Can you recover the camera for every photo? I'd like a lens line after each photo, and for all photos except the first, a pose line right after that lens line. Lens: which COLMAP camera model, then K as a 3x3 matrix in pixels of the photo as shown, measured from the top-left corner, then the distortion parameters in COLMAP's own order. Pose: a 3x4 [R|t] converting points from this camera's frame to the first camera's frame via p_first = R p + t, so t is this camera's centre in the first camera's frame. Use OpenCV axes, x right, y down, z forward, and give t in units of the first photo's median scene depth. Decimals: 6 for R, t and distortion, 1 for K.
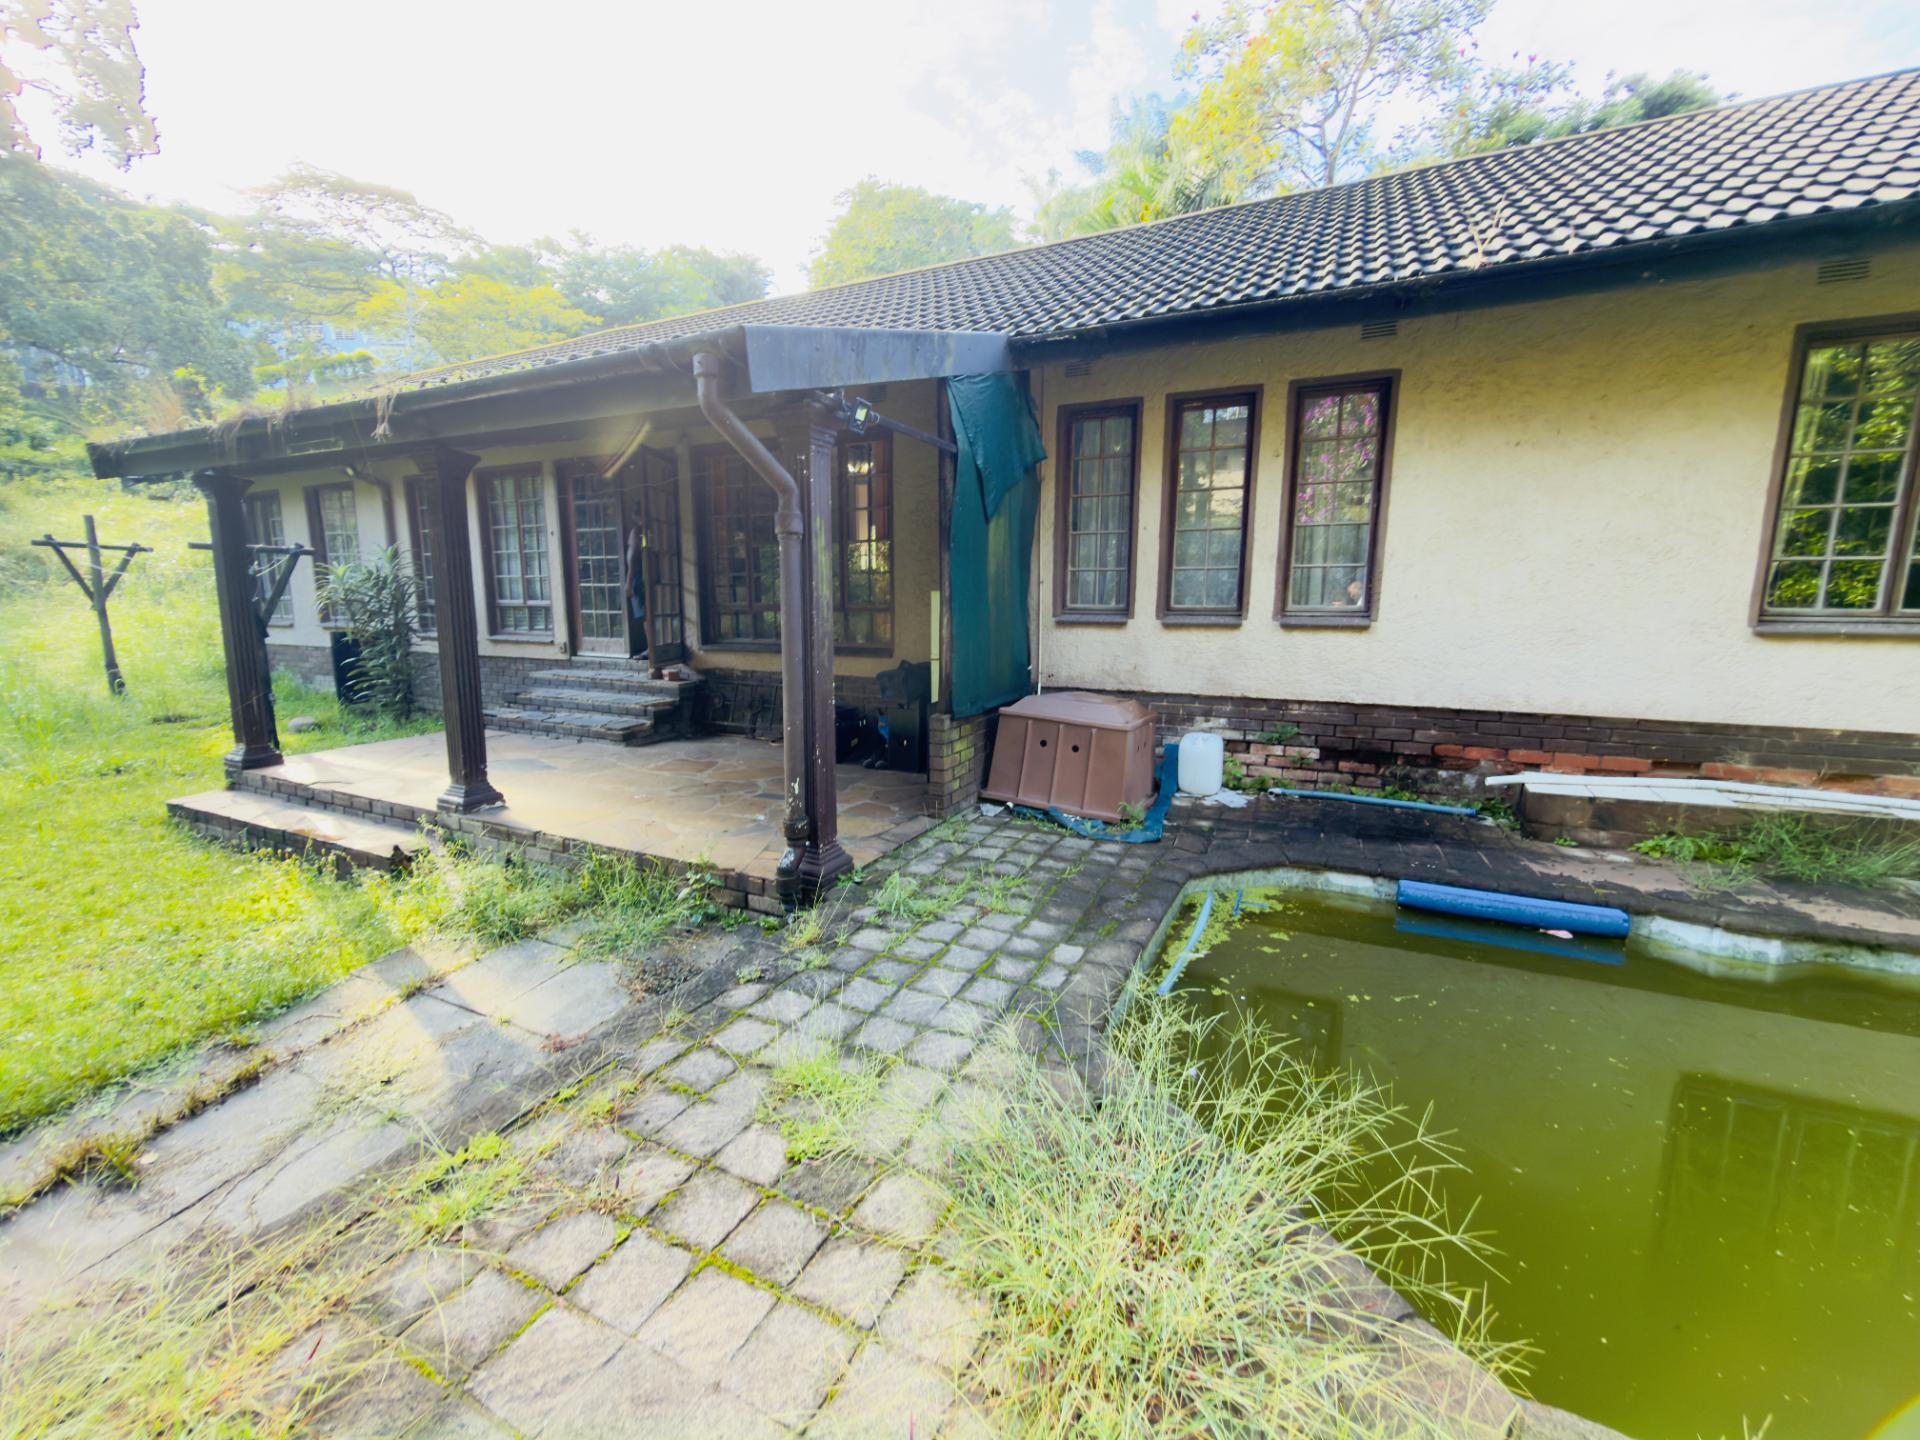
lens RADIAL K [[766.1, 0, 962.9], [0, 766.1, 722.9], [0, 0, 1]] dist [-0.001394, 0.000385]
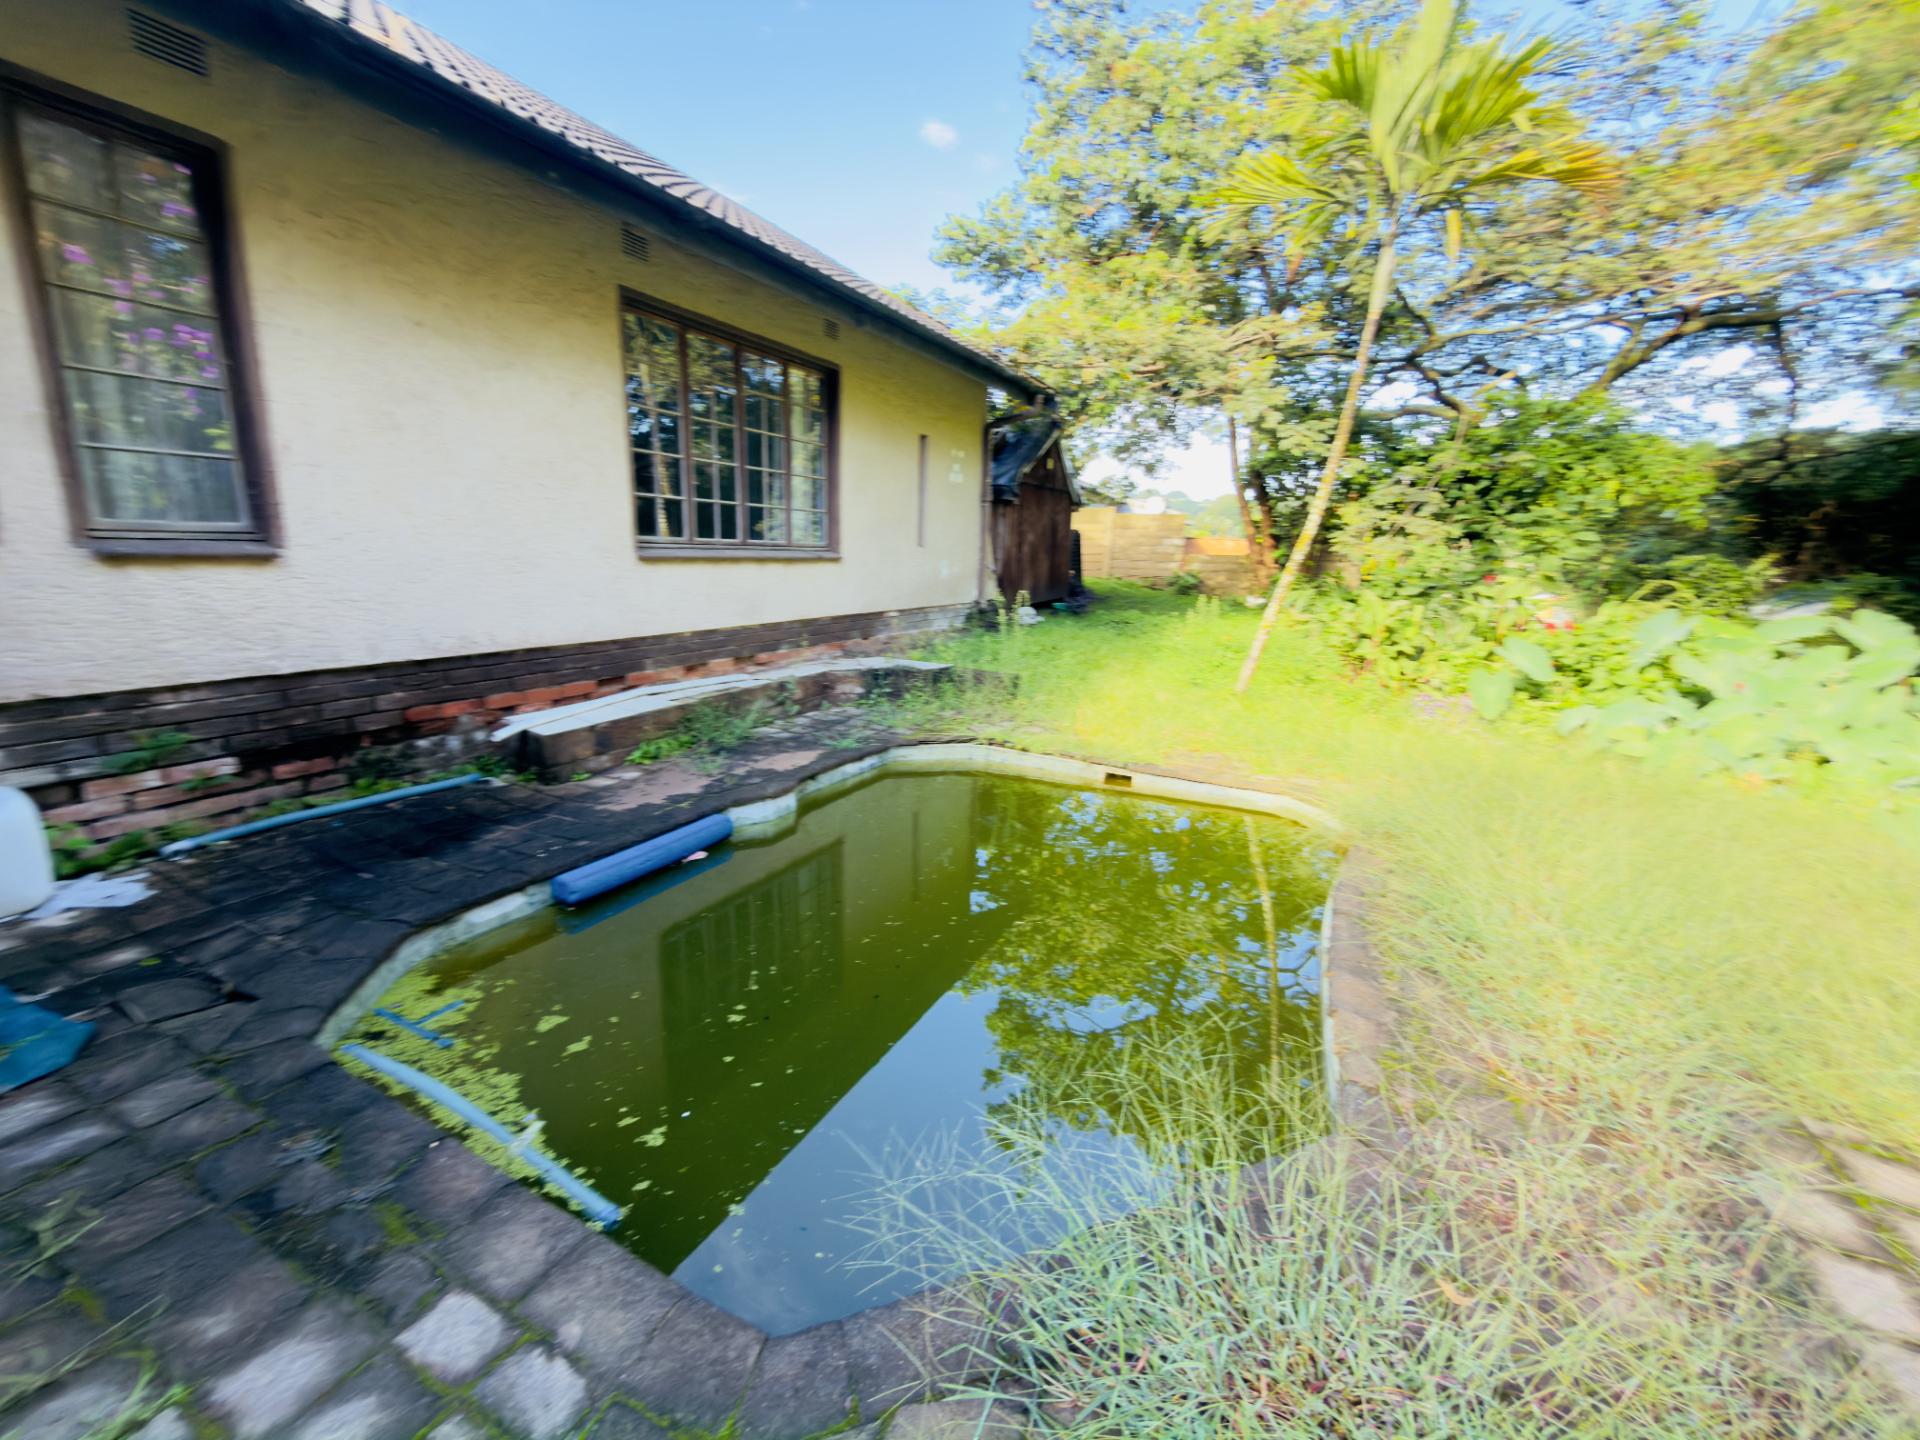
lens RADIAL K [[766.1, 0, 964.1], [0, 766.1, 717.4], [0, 0, 1]] dist [-0.001394, 0.000385]
pose [[0.031527, -0.216872, 0.975691, -0.126923], [0.132619, 0.968453, 0.210978, -0.054746], [-0.990666, 0.122743, 0.059294, 0.416455]]
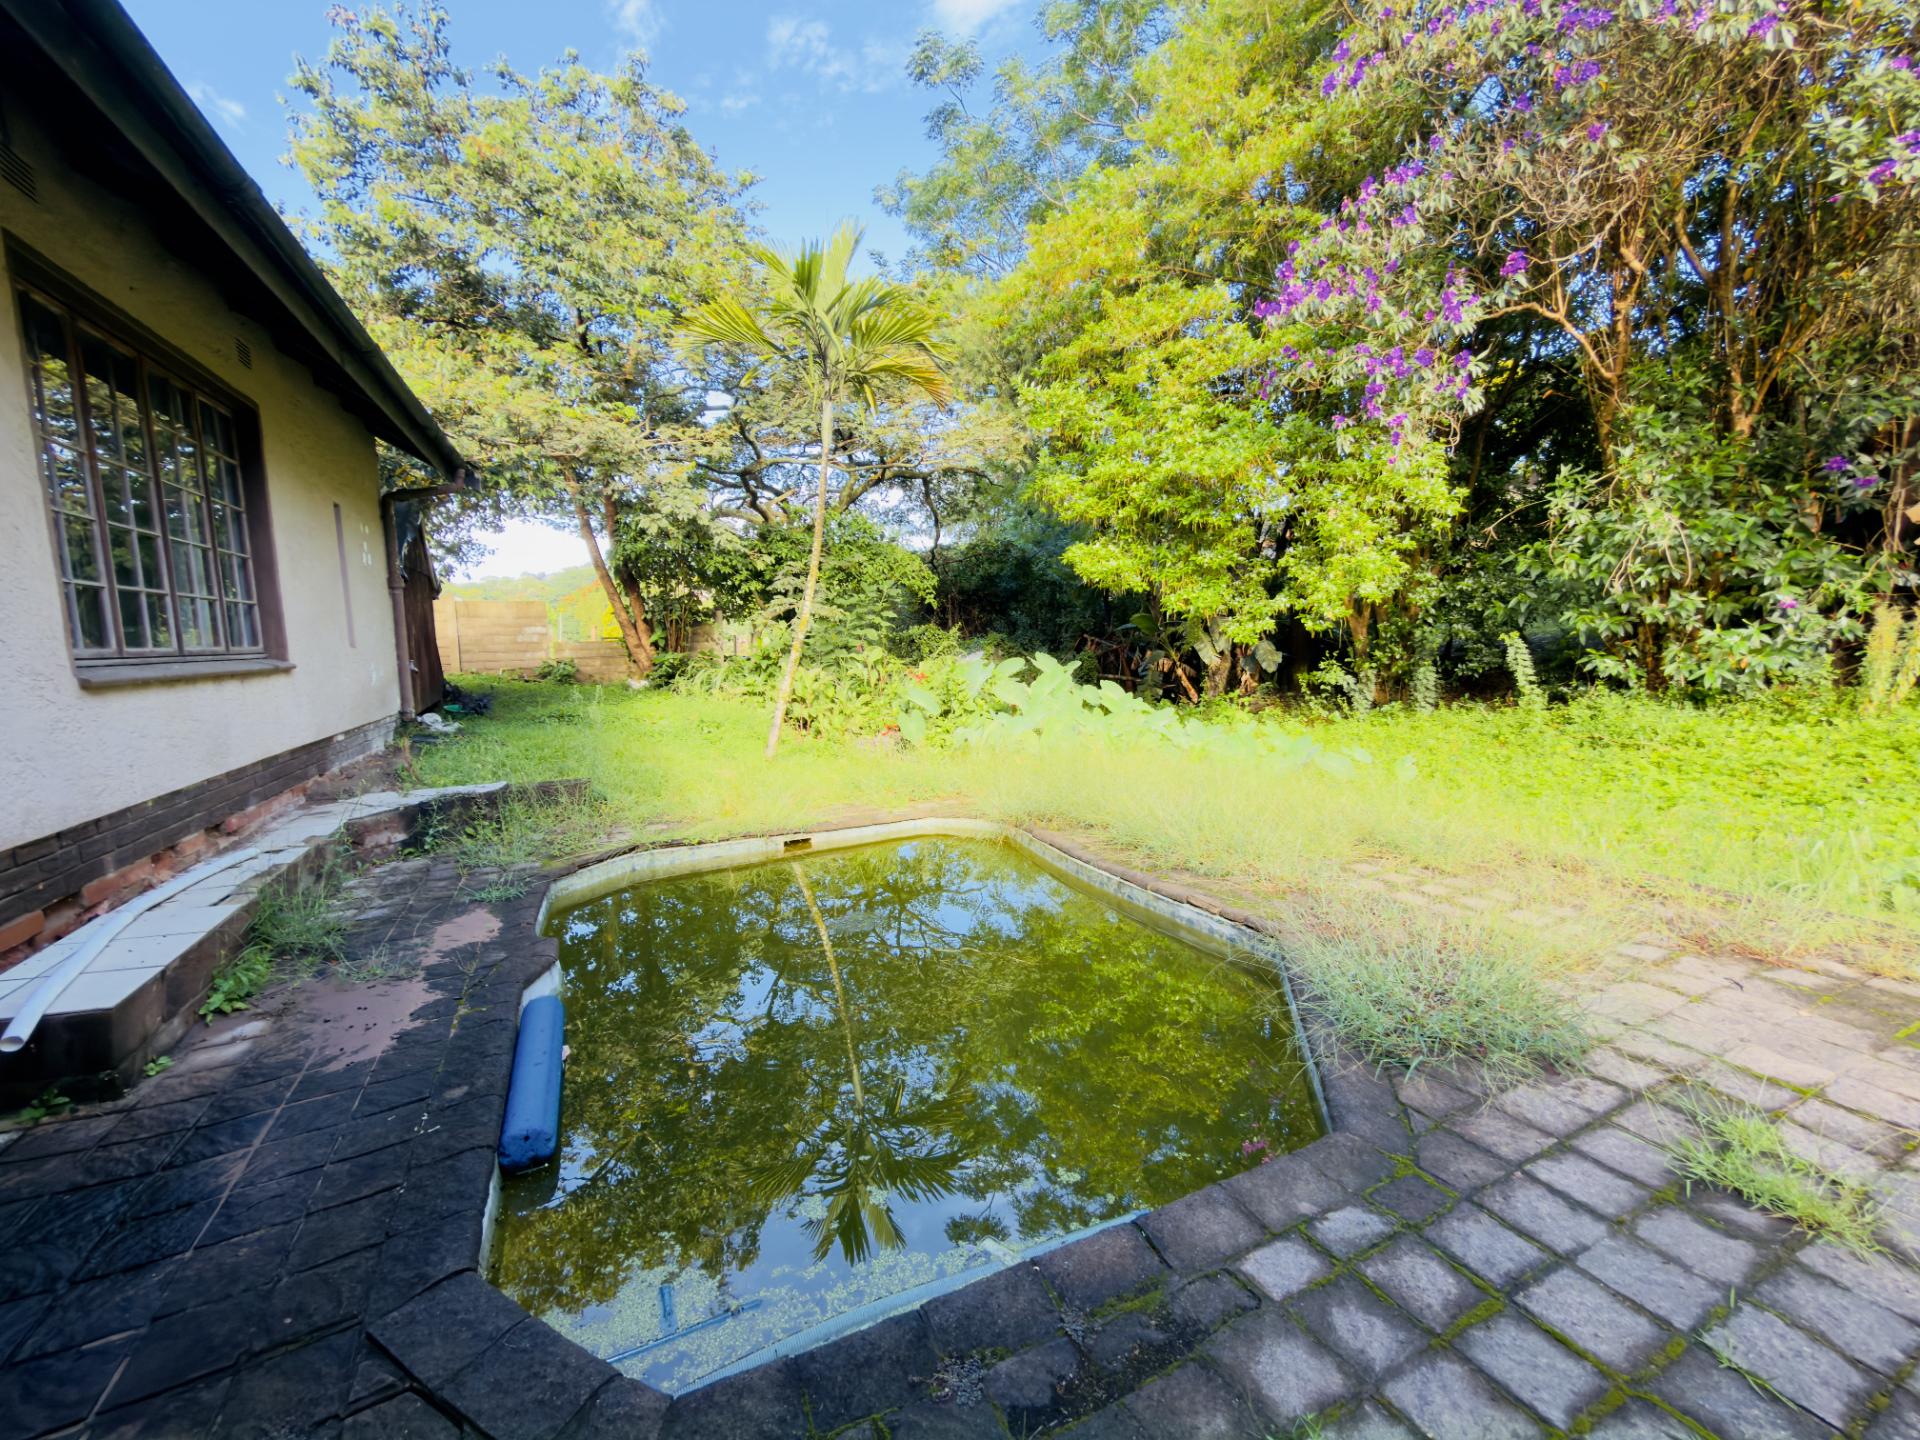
lens RADIAL K [[766.1, 0, 966.3], [0, 766.1, 709.1], [0, 0, 1]] dist [-0.001394, 0.000385]
pose [[-0.775809, -0.046078, 0.629283, -0.004561], [0.122125, 0.967505, 0.221405, -0.134208], [-0.619036, 0.248619, -0.744972, 0.916645]]
